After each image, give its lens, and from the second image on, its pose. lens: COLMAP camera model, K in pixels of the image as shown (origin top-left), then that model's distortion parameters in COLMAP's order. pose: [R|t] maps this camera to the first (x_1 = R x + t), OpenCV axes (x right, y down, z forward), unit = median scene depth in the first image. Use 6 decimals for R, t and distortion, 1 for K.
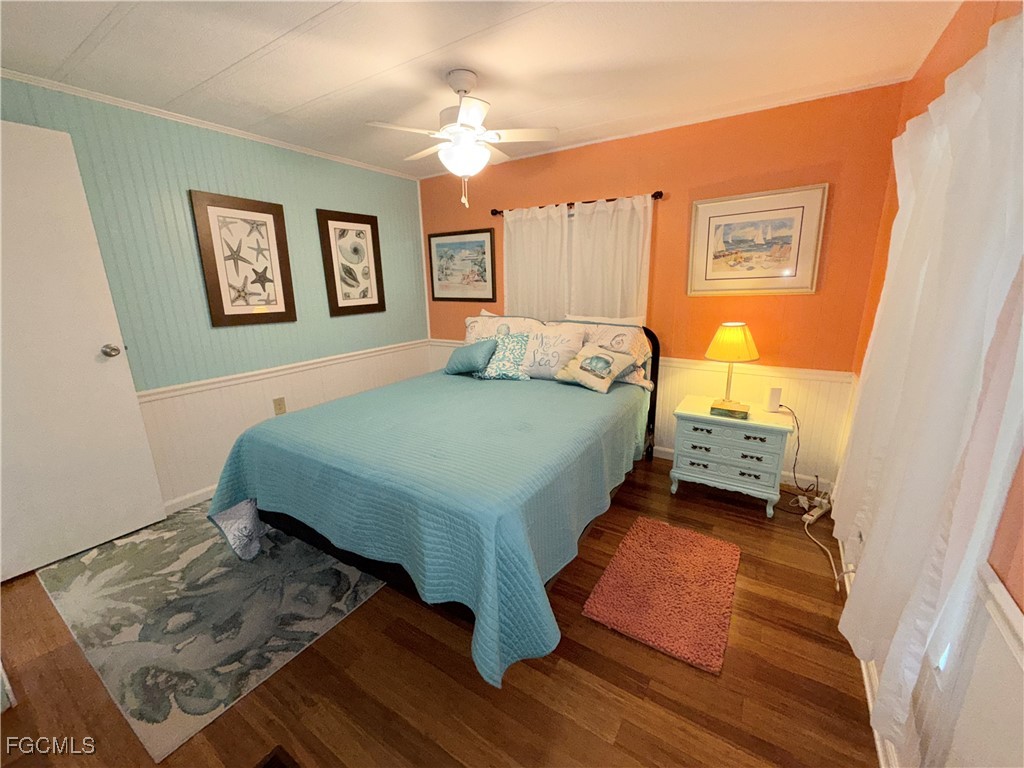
lens RADIAL K [[409.3, 0, 509.6], [0, 409.3, 384.6], [0, 0, 1]] dist [-0.000383, 0.000015]
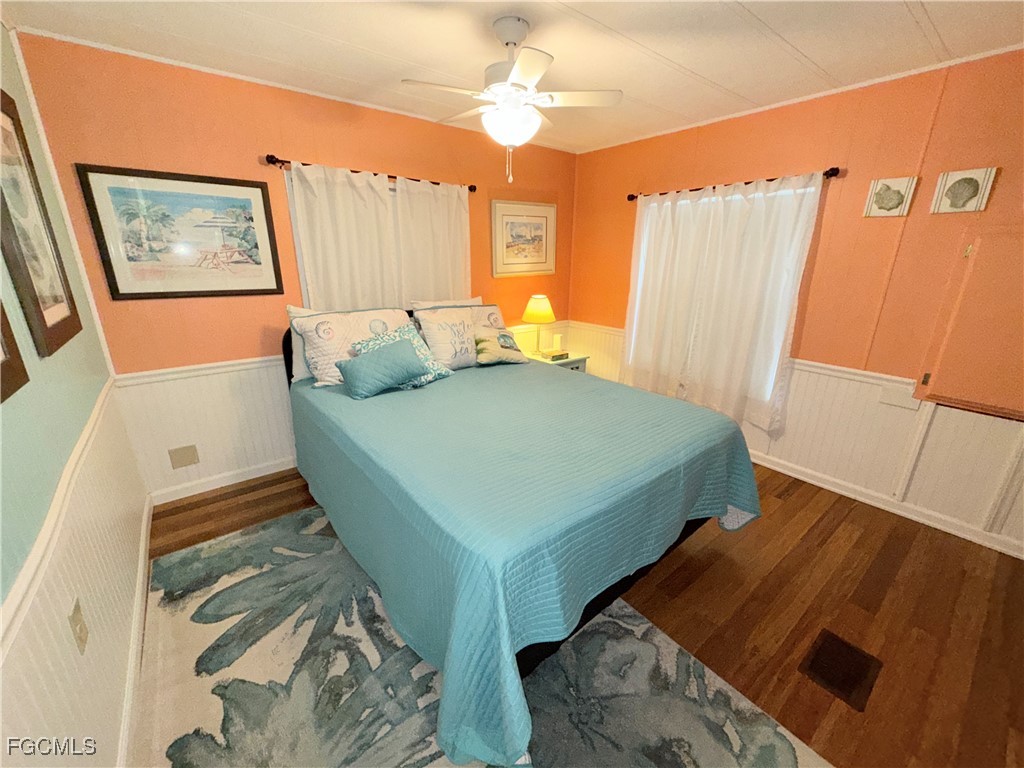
lens RADIAL K [[409.3, 0, 509.6], [0, 409.3, 384.6], [0, 0, 1]] dist [-0.000383, 0.000015]
pose [[0.330935, -0.262914, 0.906288, -0.789263], [0.219728, 0.955474, 0.196948, -0.147780], [-0.917715, 0.133960, 0.373970, 0.565983]]
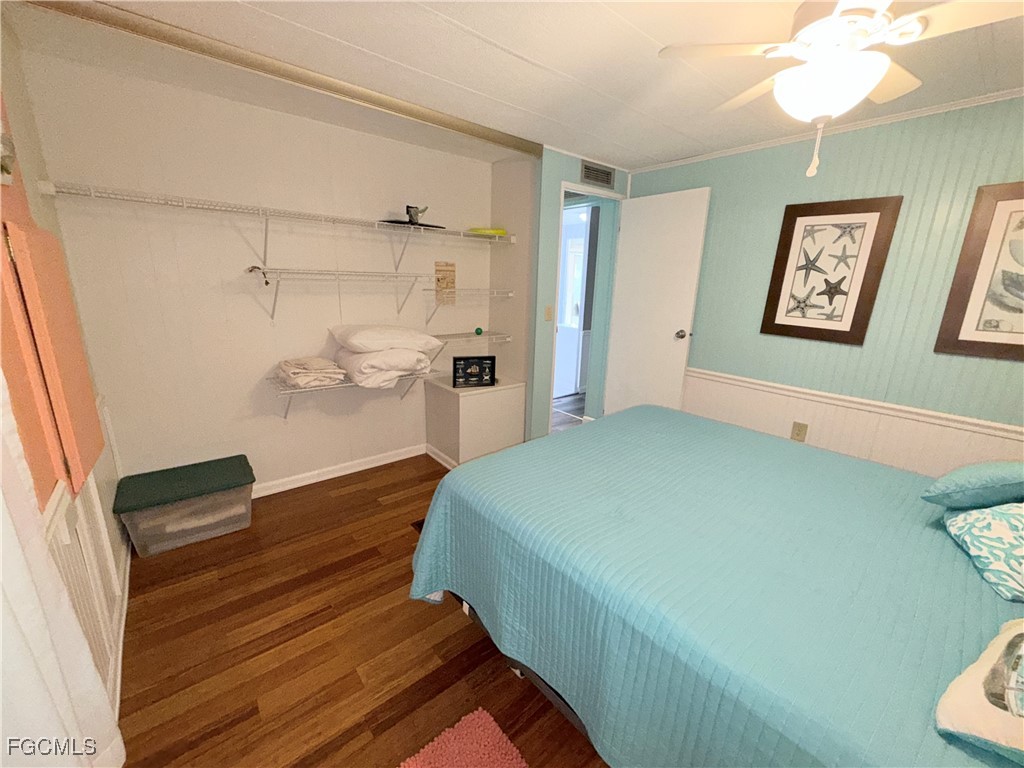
lens RADIAL K [[409.3, 0, 509.6], [0, 409.3, 384.6], [0, 0, 1]] dist [-0.000383, 0.000015]
pose [[-0.299762, 0.243094, -0.922523, 0.477178], [-0.261013, 0.909197, 0.324396, -0.185897], [0.917614, 0.338032, -0.209092, 0.641020]]
